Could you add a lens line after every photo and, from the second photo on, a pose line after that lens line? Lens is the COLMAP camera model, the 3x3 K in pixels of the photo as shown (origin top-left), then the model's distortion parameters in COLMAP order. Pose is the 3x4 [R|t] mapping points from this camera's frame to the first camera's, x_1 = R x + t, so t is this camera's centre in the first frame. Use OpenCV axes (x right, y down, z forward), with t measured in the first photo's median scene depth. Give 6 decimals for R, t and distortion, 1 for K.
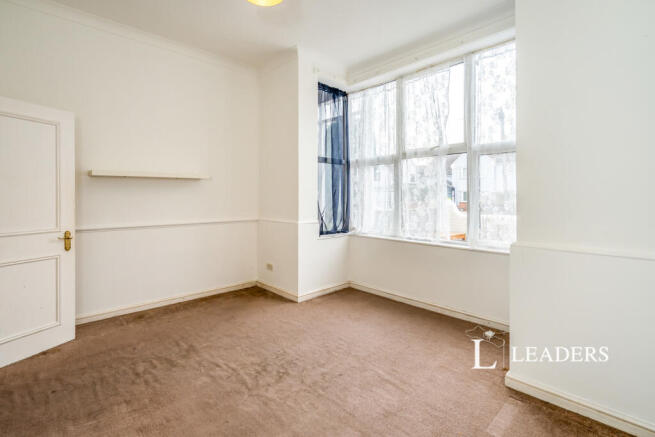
lens RADIAL K [[315.9, 0, 327.0], [0, 315.9, 198.5], [0, 0, 1]] dist [0.001440, 0.000205]
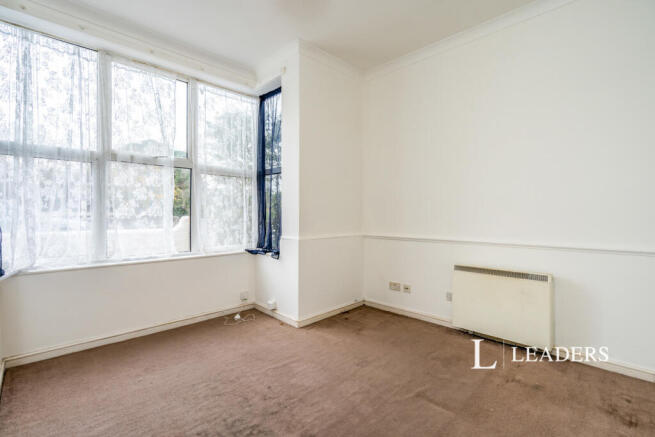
lens RADIAL K [[304.7, 0, 327.5], [0, 304.7, 218.5], [0, 0, 1]] dist [-0.020625, -0.000016]
pose [[-0.055766, -0.006797, 0.998421, -0.721595], [0.005236, 0.999961, 0.007100, 0.021986], [-0.998430, 0.005624, -0.055729, 0.697439]]
